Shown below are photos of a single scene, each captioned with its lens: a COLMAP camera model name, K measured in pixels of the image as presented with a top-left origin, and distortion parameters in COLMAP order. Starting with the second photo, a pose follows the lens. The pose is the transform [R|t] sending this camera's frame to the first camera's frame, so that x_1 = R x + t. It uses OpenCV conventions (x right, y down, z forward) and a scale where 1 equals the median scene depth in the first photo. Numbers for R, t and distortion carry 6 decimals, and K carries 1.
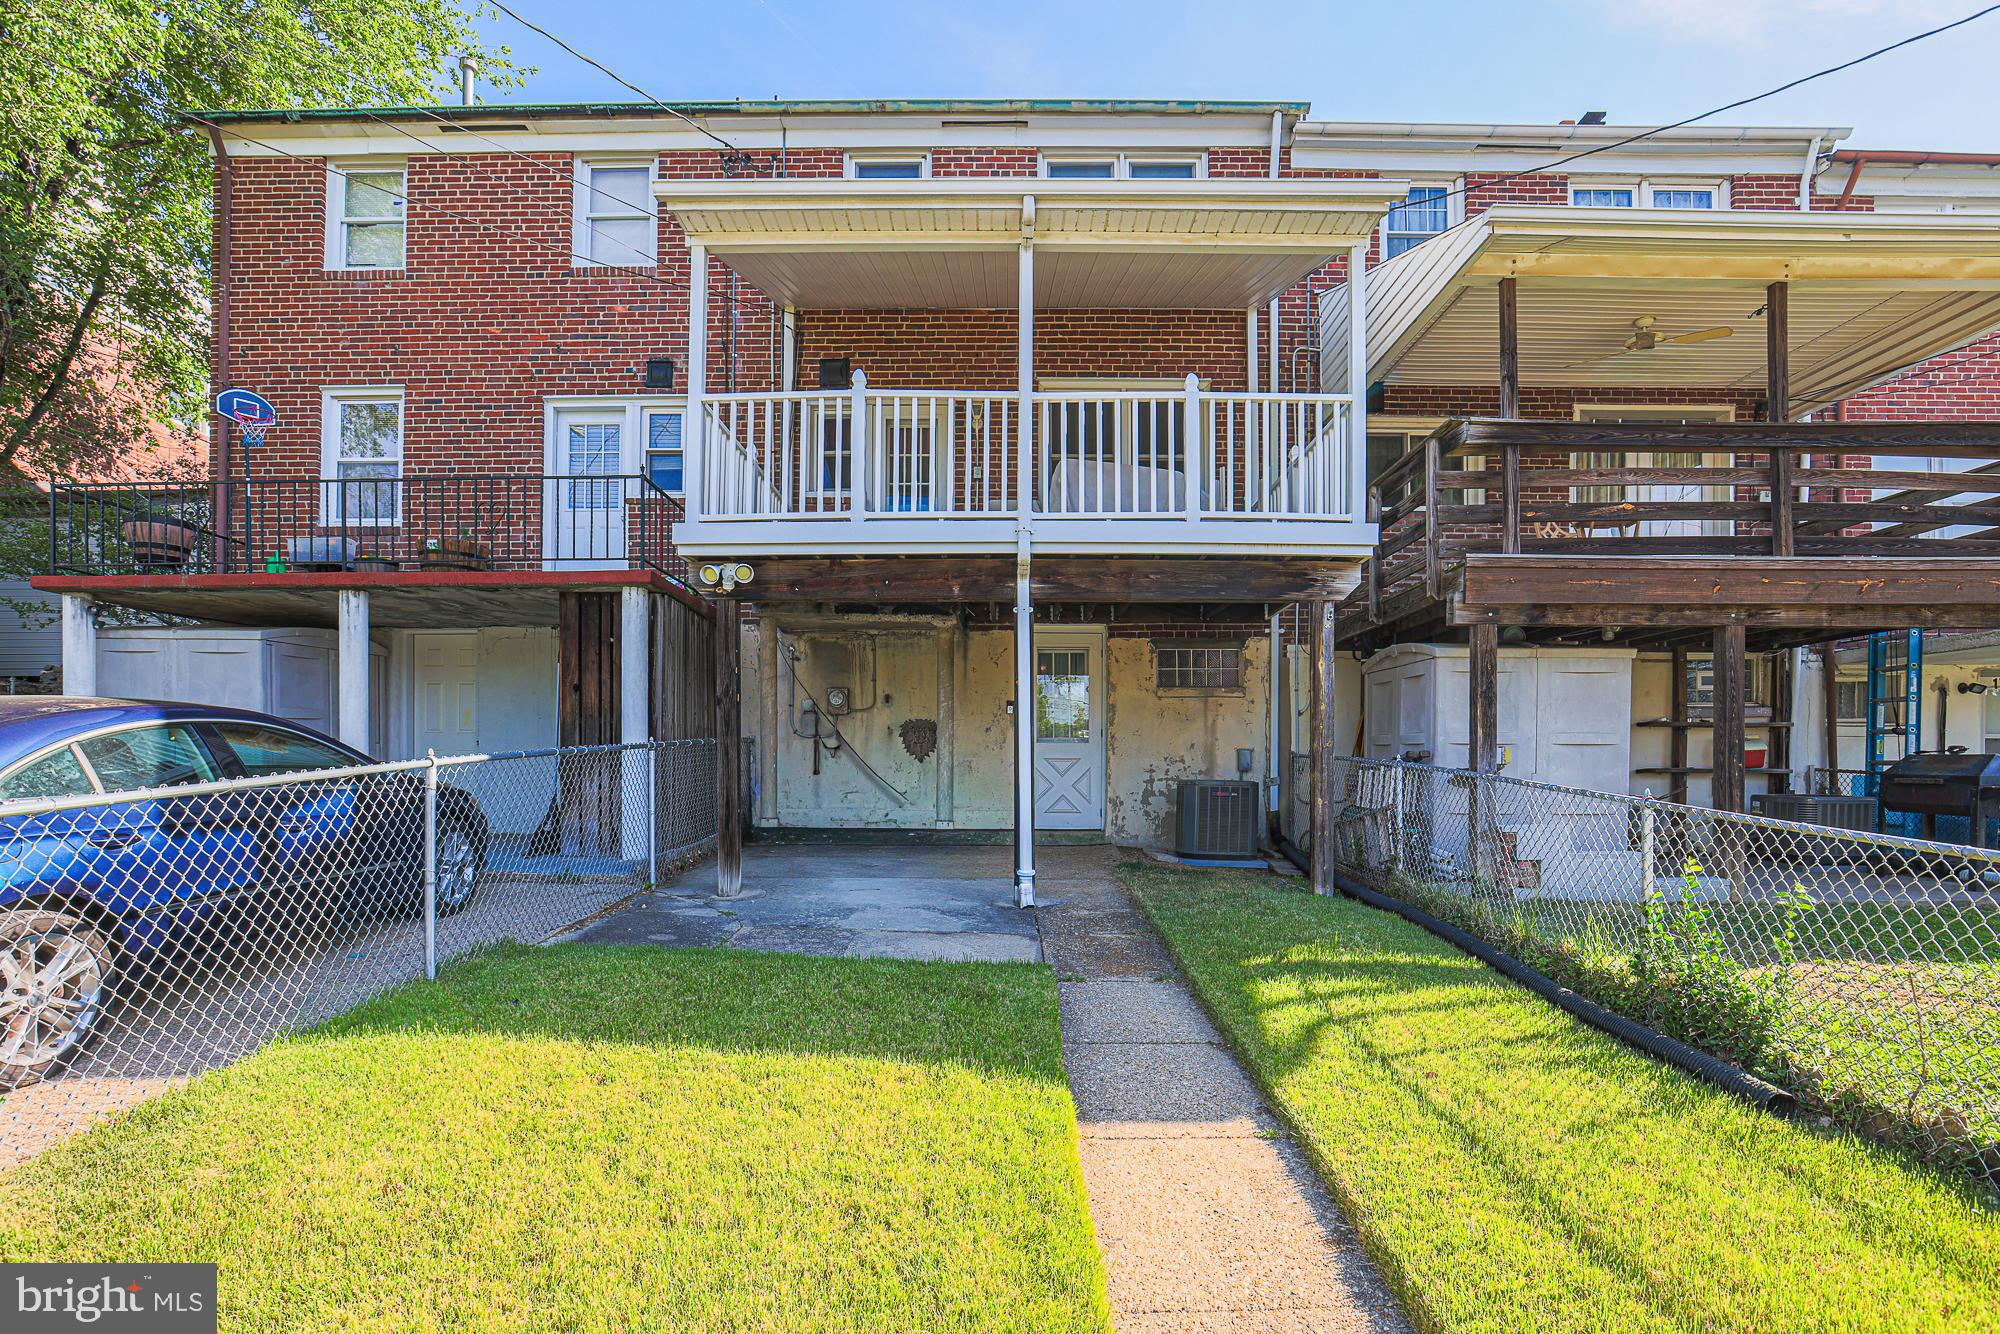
lens RADIAL K [[927.7, 0, 1000.0], [0, 927.7, 667.0], [0, 0, 1]] dist [-0.047826, -0.000103]
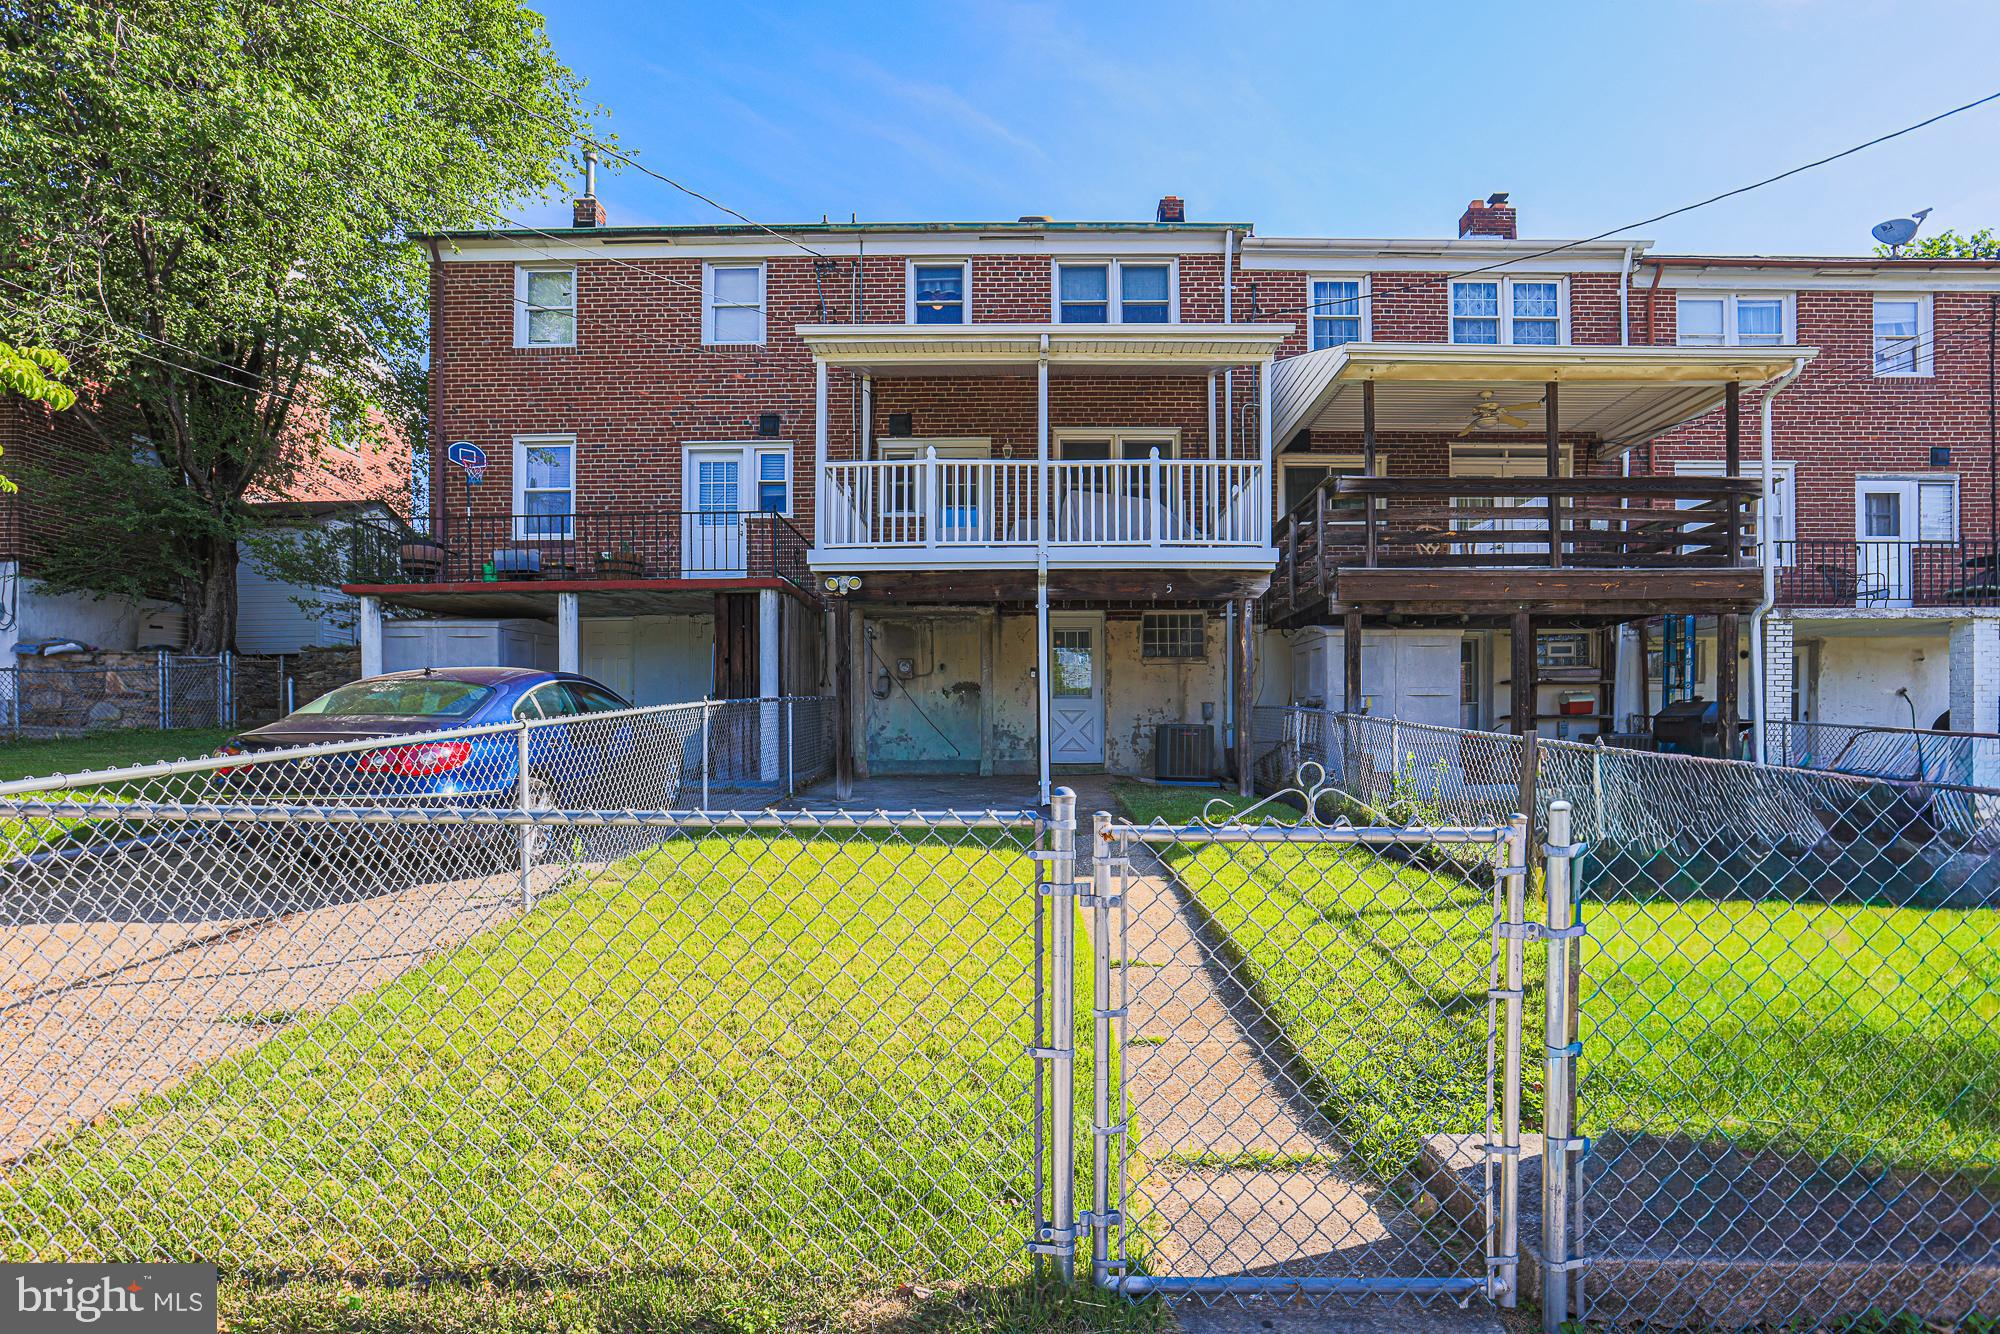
lens RADIAL K [[925.9, 0, 1006.2], [0, 925.9, 651.2], [0, 0, 1]] dist [-0.054805, 0.017106]
pose [[0.999866, -0.006541, -0.015035, -0.009210], [0.006793, 0.999836, 0.016759, -0.012175], [0.014923, -0.016859, 0.999747, -0.403385]]
